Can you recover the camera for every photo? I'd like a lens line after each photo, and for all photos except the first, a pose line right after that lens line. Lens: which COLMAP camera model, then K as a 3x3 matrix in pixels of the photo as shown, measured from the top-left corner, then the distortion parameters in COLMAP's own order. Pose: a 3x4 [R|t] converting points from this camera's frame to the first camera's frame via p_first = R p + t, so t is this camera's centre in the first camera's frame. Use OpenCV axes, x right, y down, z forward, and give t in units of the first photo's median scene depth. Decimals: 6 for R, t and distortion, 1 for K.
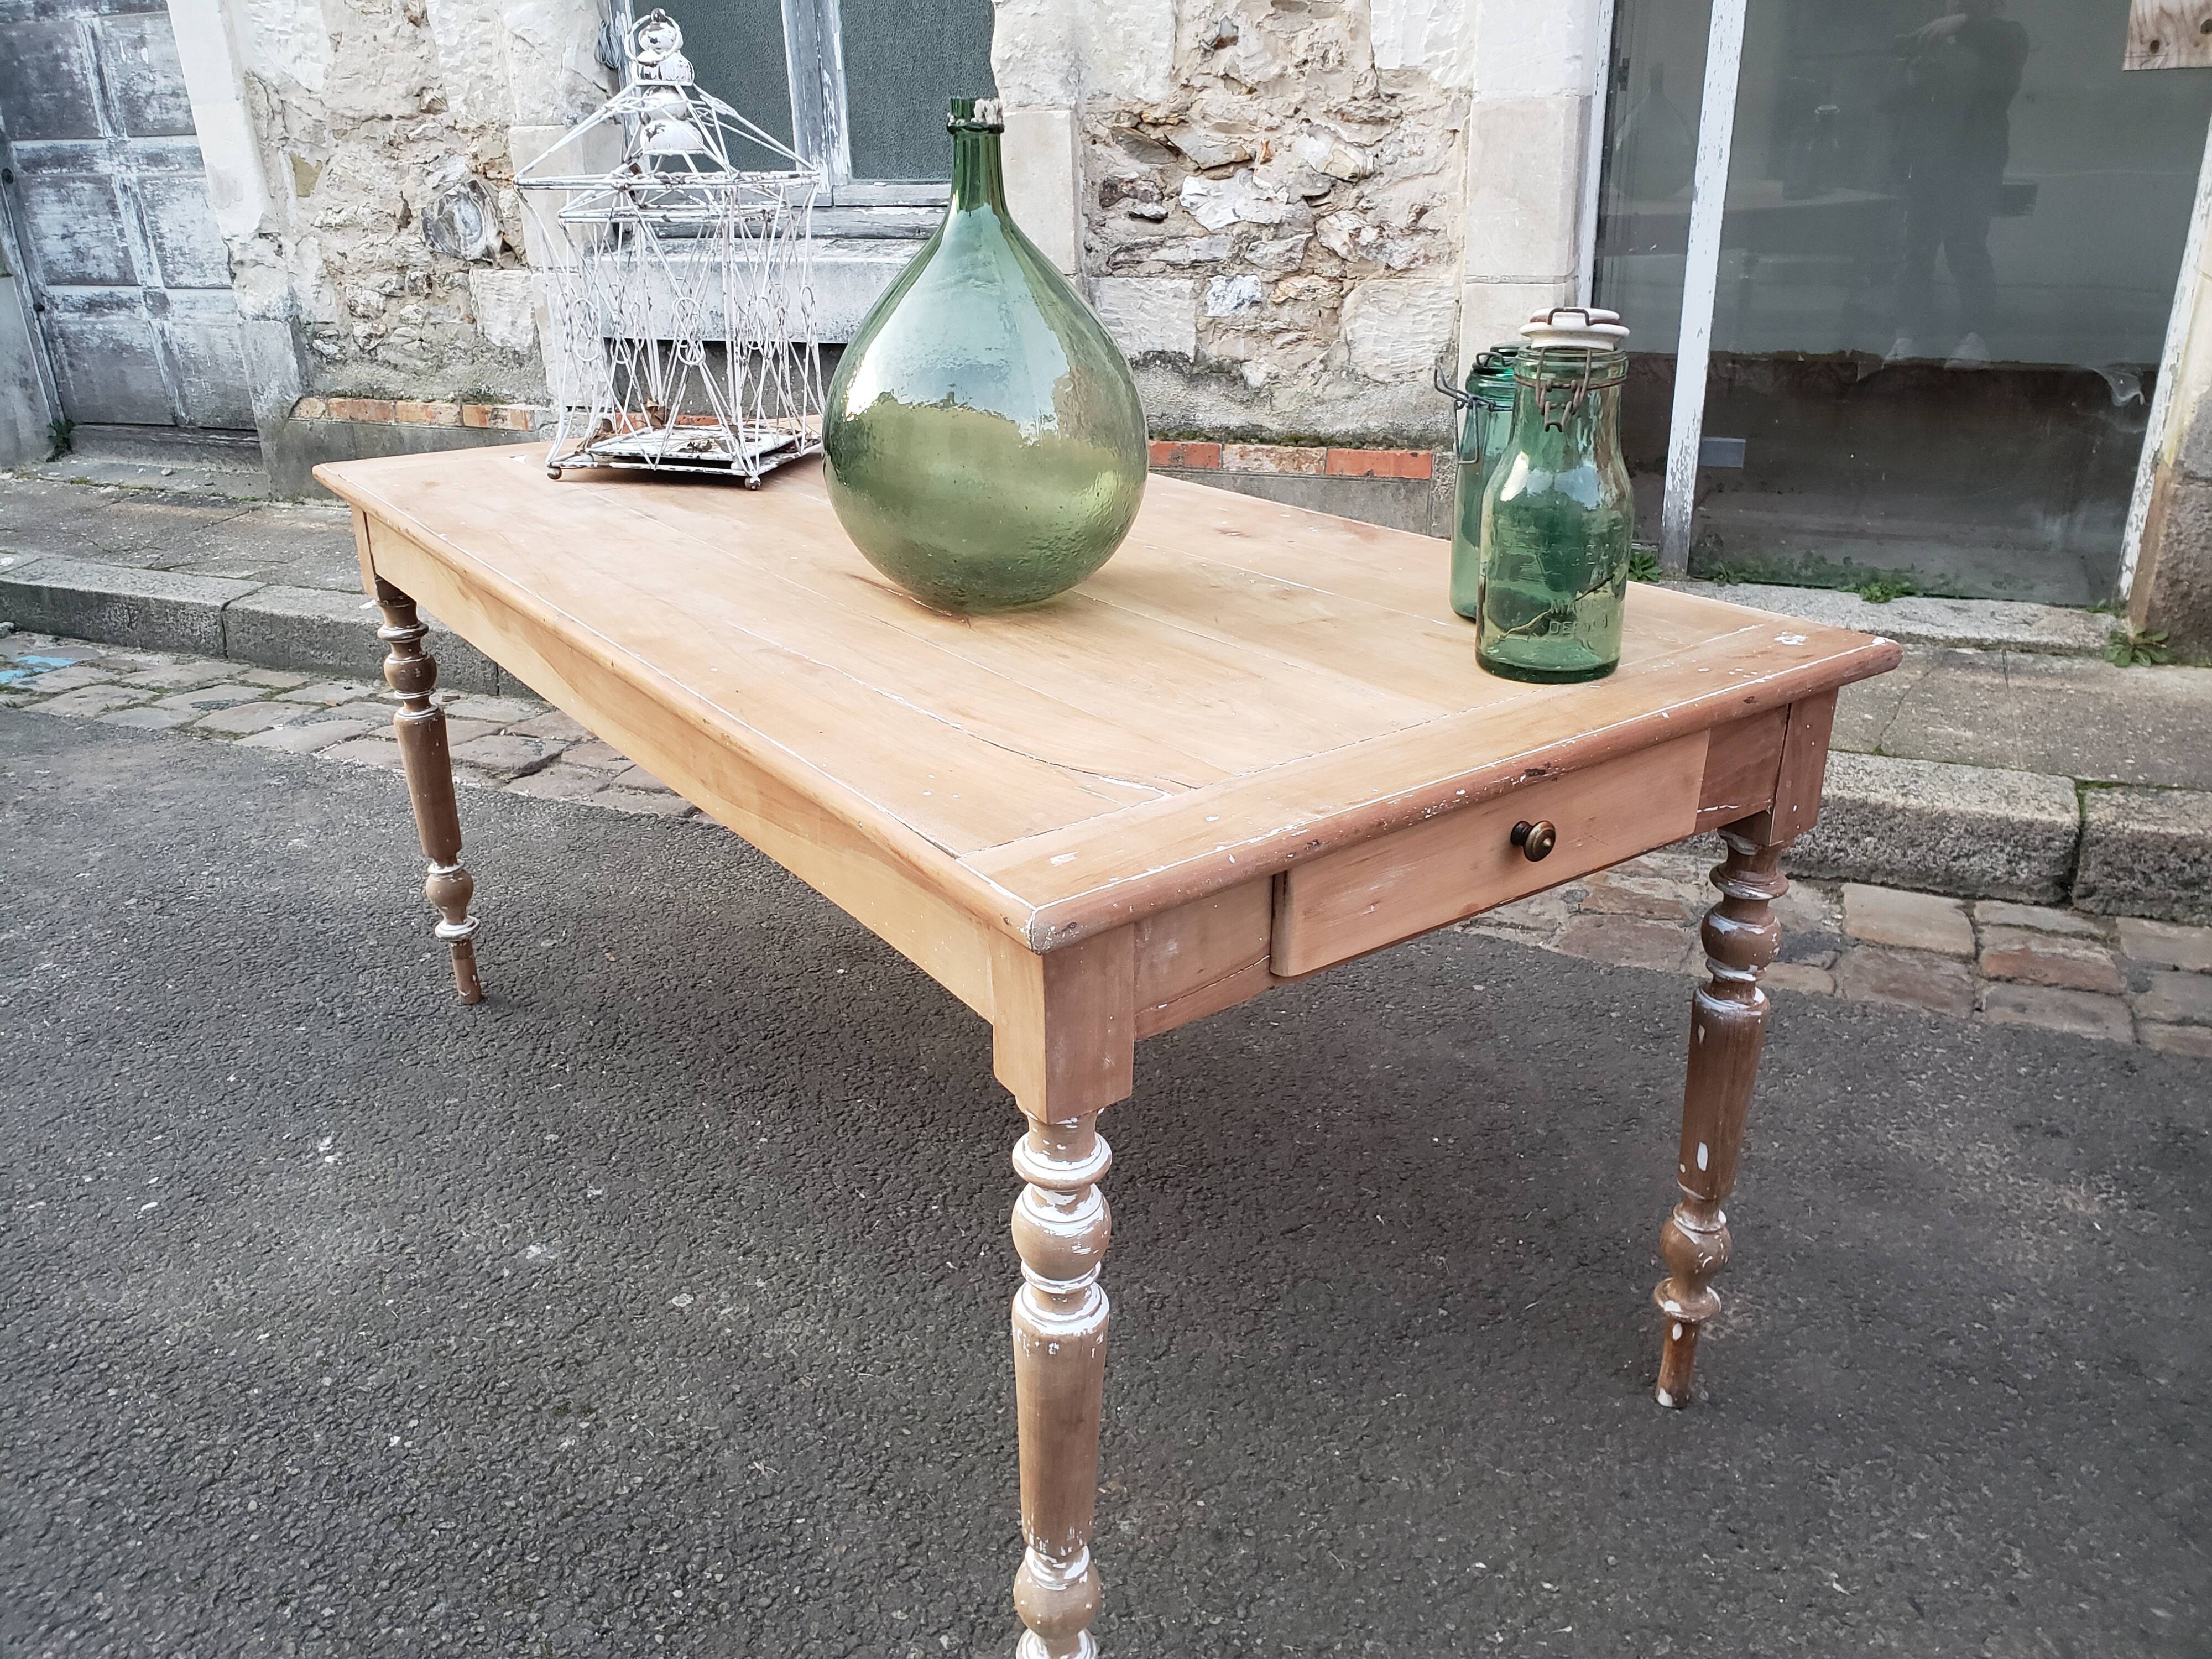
lens RADIAL K [[1743.3, 0, 1086.8], [0, 1743.3, 797.8], [0, 0, 1]] dist [-0.007038, 0.050899]
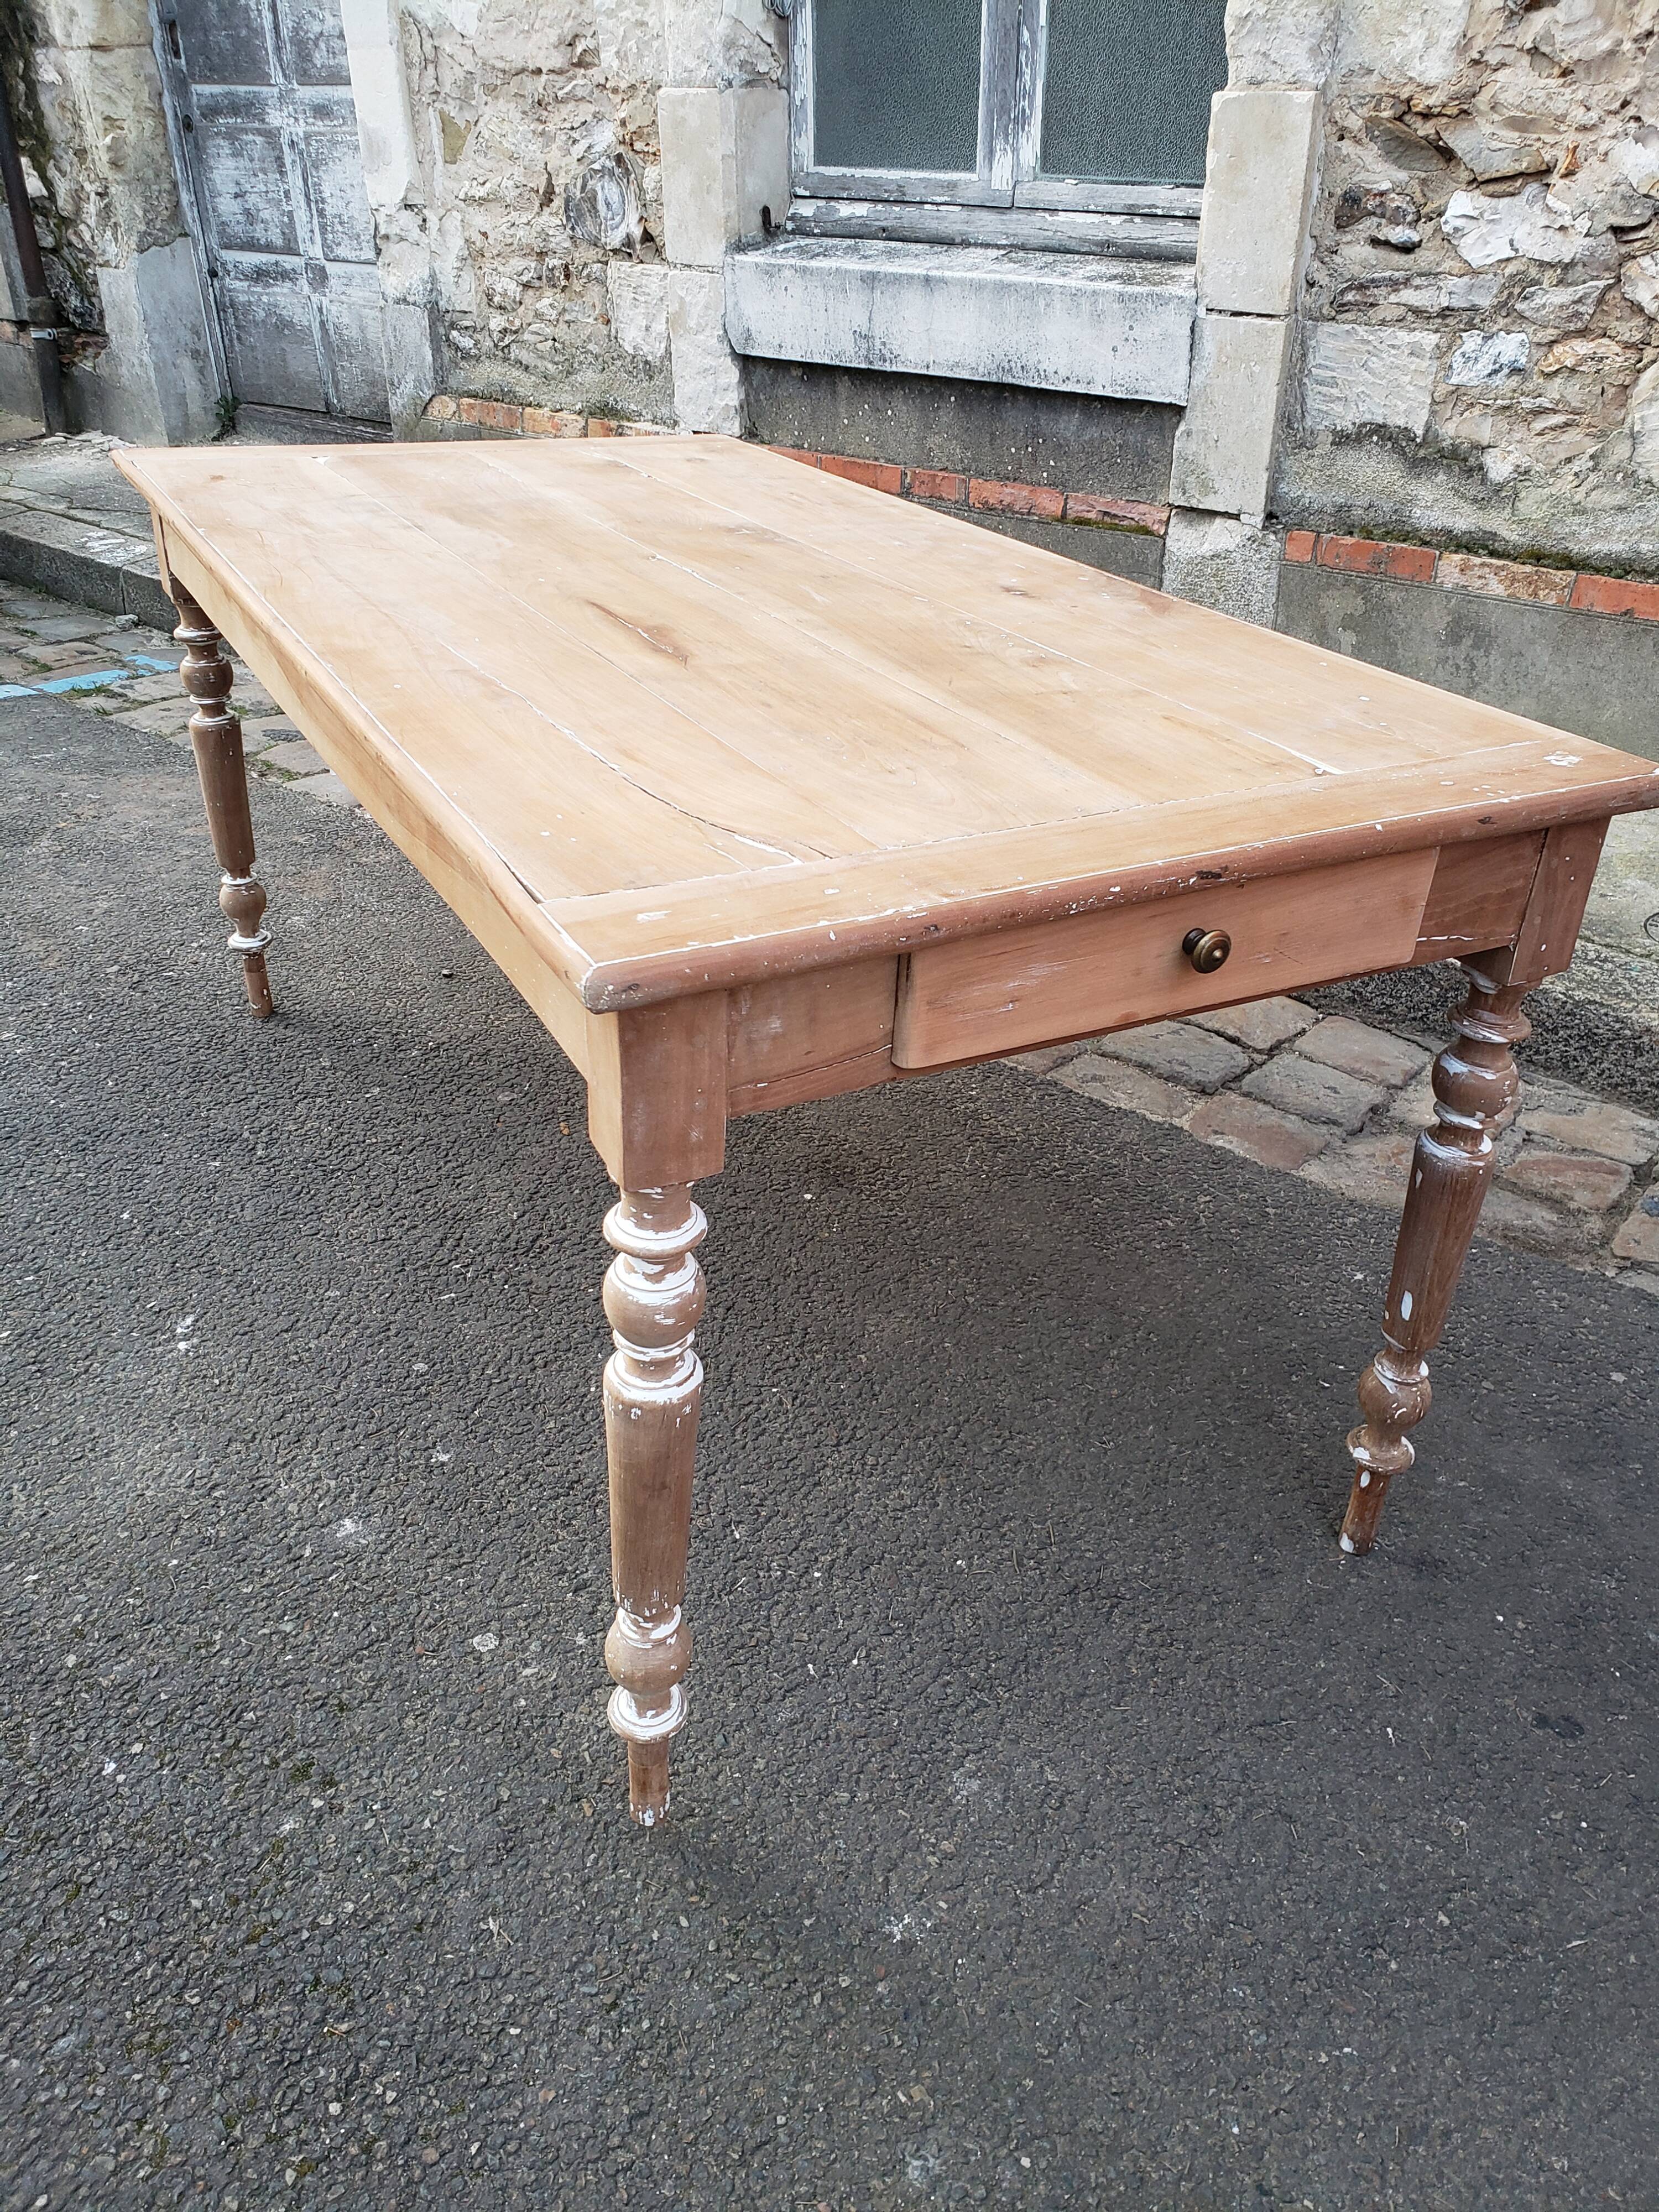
lens RADIAL K [[1743.3, 0, 842.6], [0, 1743.3, 1096.7], [0, 0, 1]] dist [-0.007038, 0.050899]
pose [[0.961406, 0.165690, -0.219649, 0.035957], [-0.130606, 0.977490, 0.165698, -0.064528], [0.242159, -0.130615, 0.961404, 0.154391]]
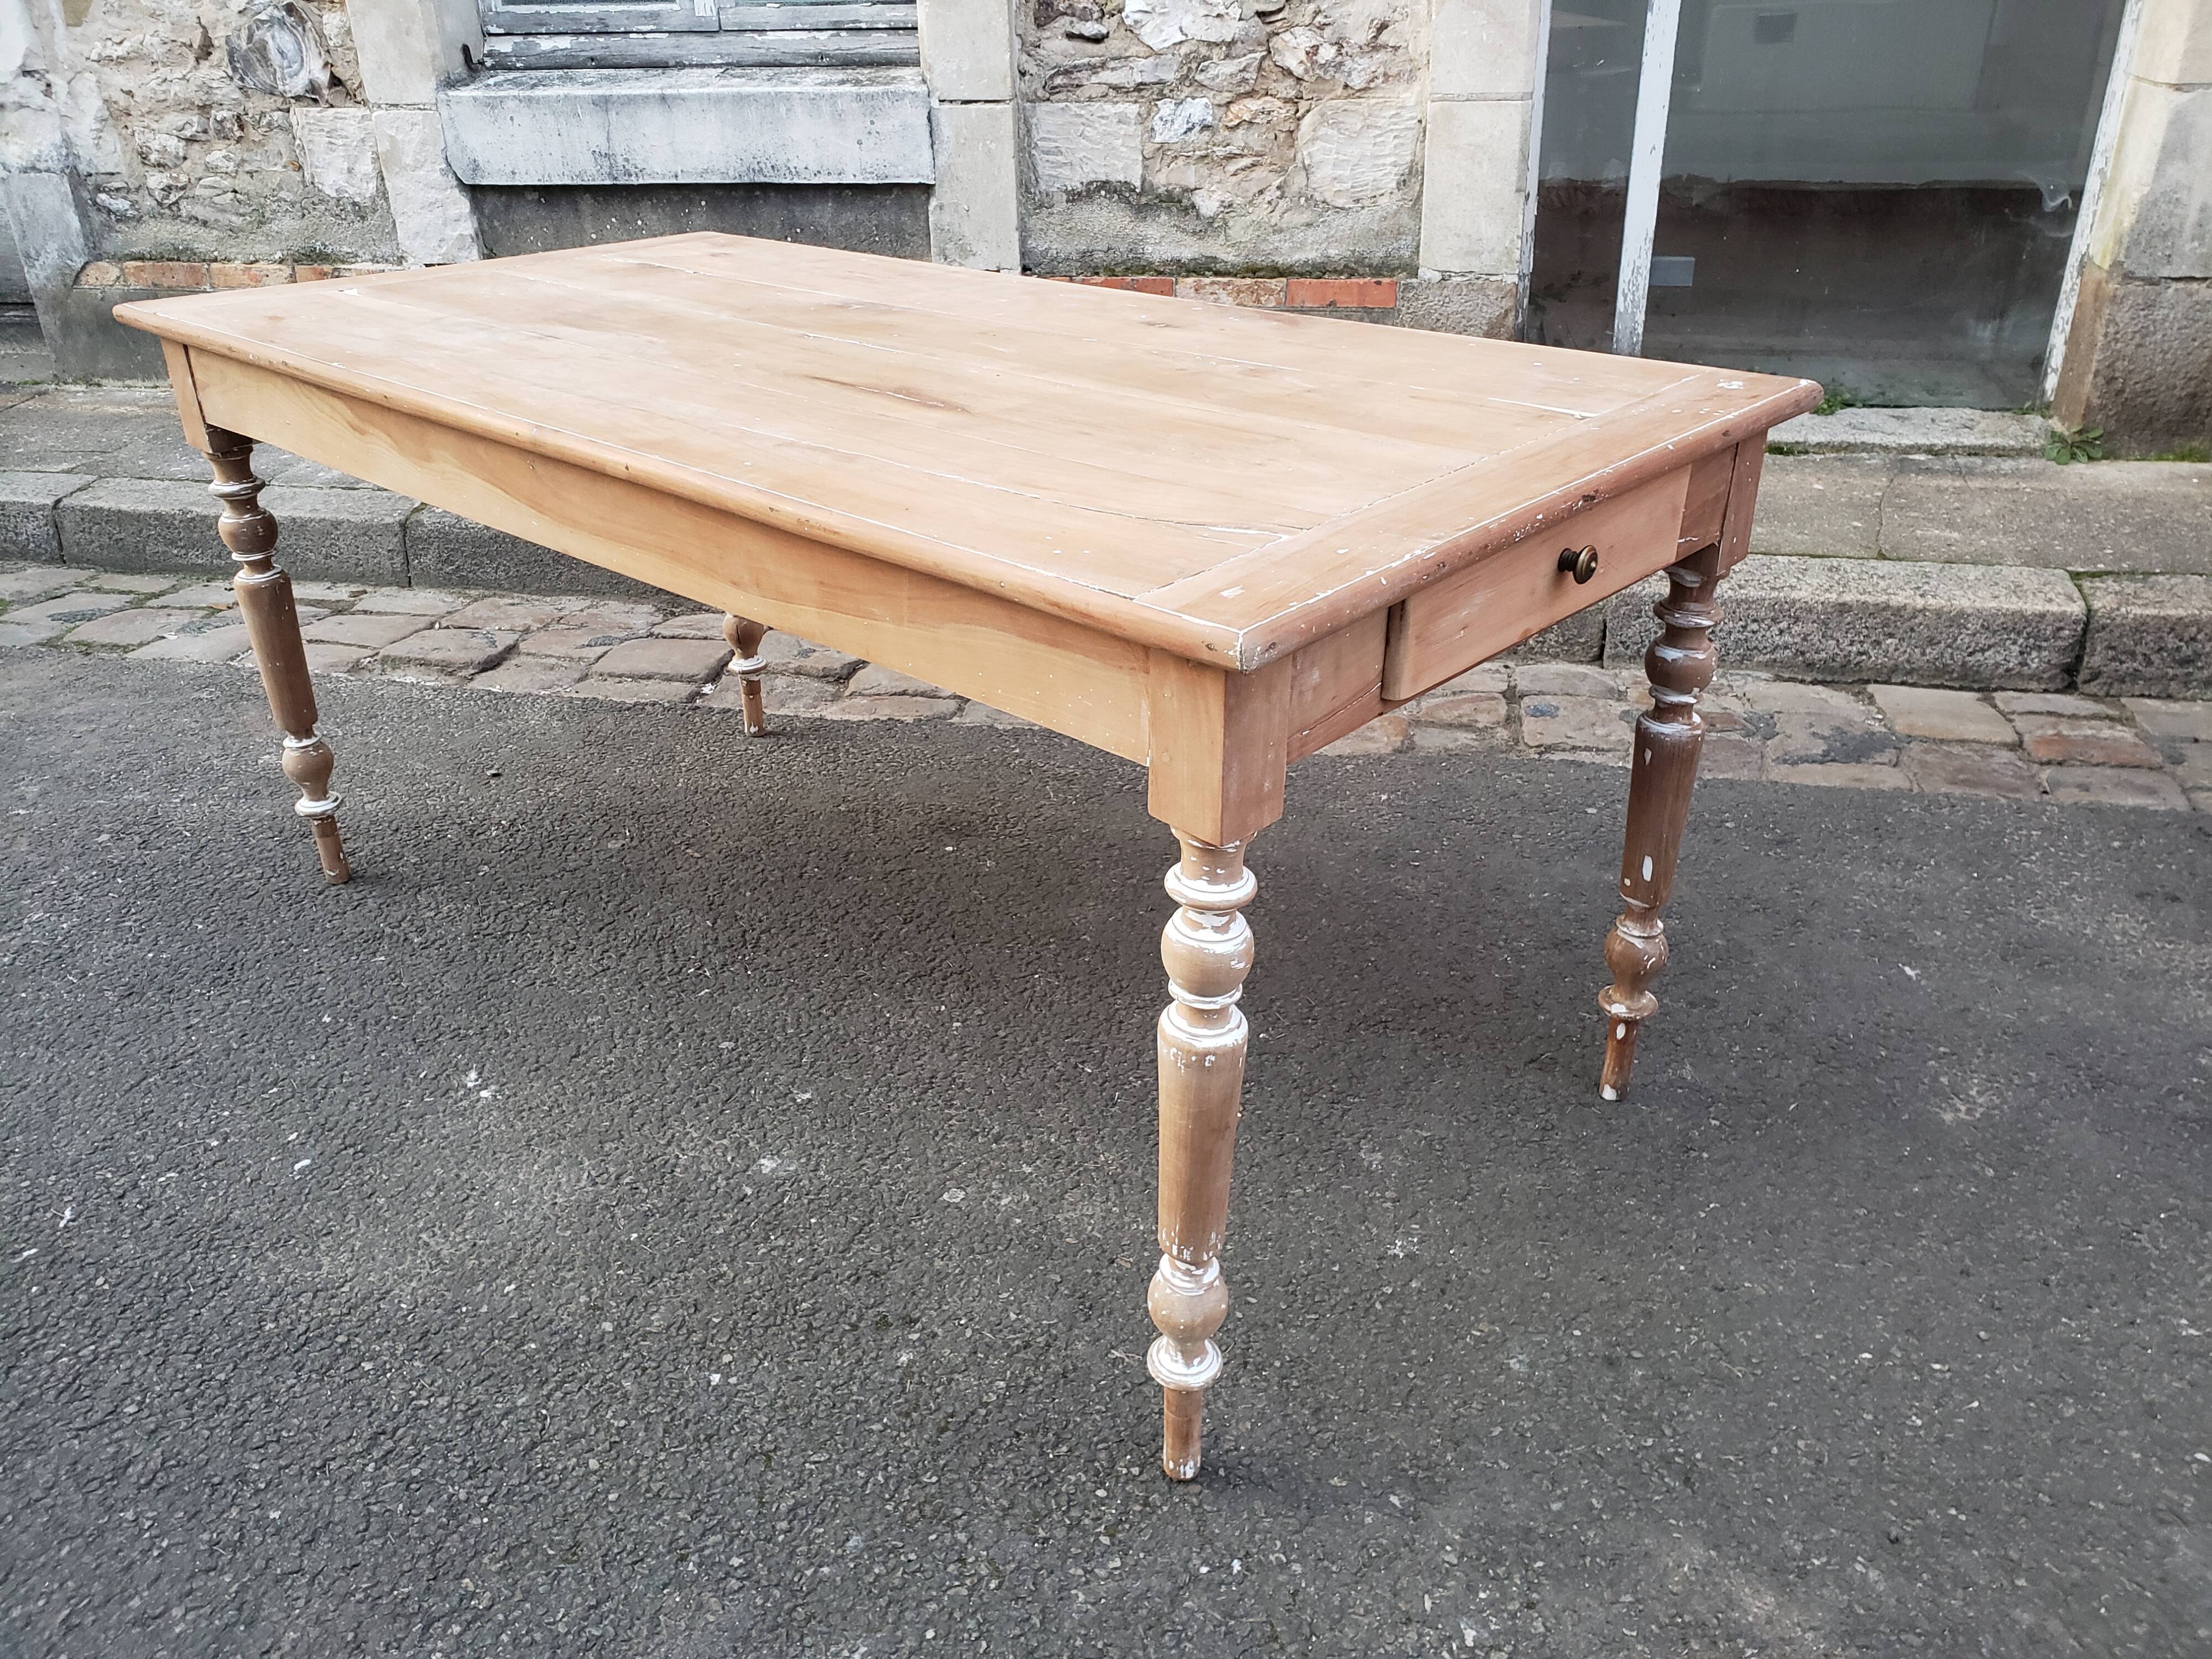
lens RADIAL K [[1755.4, 0, 1103.8], [0, 1755.4, 800.9], [0, 0, 1]] dist [-0.016785, 0.061488]
pose [[0.984203, -0.078941, 0.158471, -0.153410], [0.066477, 0.994374, 0.082475, 0.001058], [-0.164090, -0.070637, 0.983913, 0.037376]]
